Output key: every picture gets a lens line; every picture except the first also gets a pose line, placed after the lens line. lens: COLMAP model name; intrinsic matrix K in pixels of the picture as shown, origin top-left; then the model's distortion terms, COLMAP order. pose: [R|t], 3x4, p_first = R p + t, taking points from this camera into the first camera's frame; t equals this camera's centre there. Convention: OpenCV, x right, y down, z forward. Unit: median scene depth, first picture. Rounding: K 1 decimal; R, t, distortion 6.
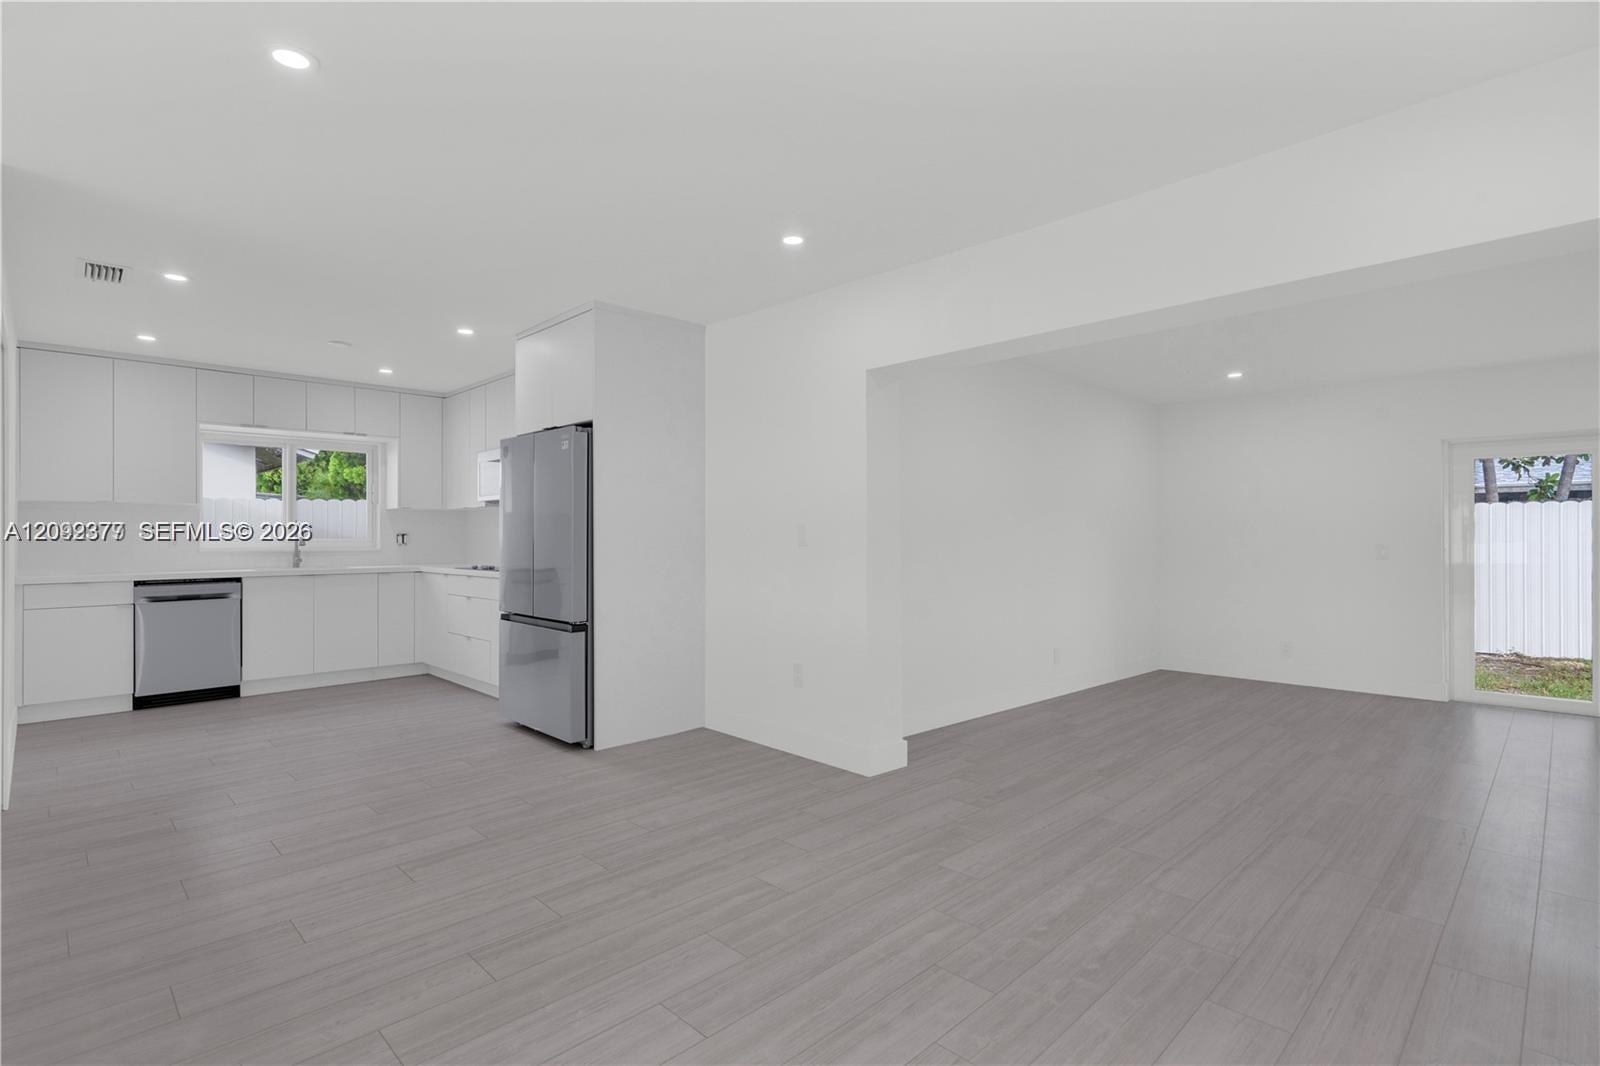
lens RADIAL K [[772.4, 0, 802.2], [0, 772.4, 533.7], [0, 0, 1]] dist [0.002083, 0.000057]
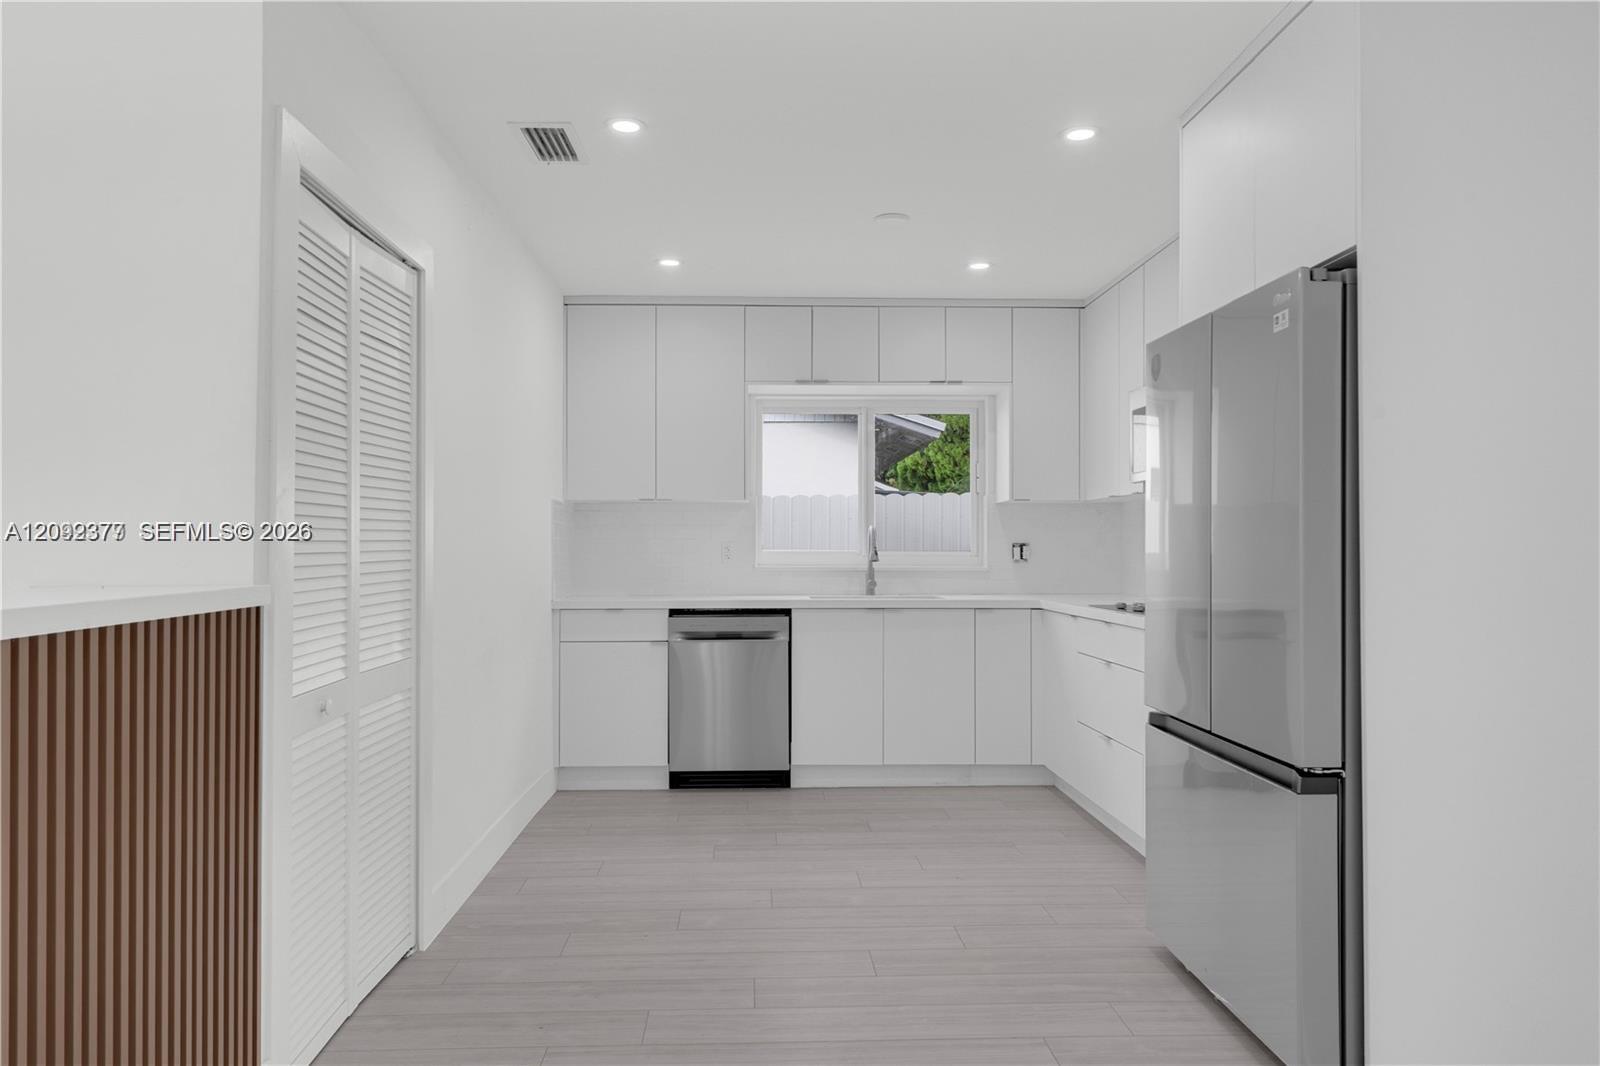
lens RADIAL K [[1110.3, 0, 800.9], [0, 1110.3, 536.8], [0, 0, 1]] dist [0.000595, 0.003484]
pose [[0.743083, -0.004419, -0.669185, -0.077775], [0.000637, 0.999982, -0.005896, 0.000246], [0.669199, 0.003955, 0.743073, 0.293339]]
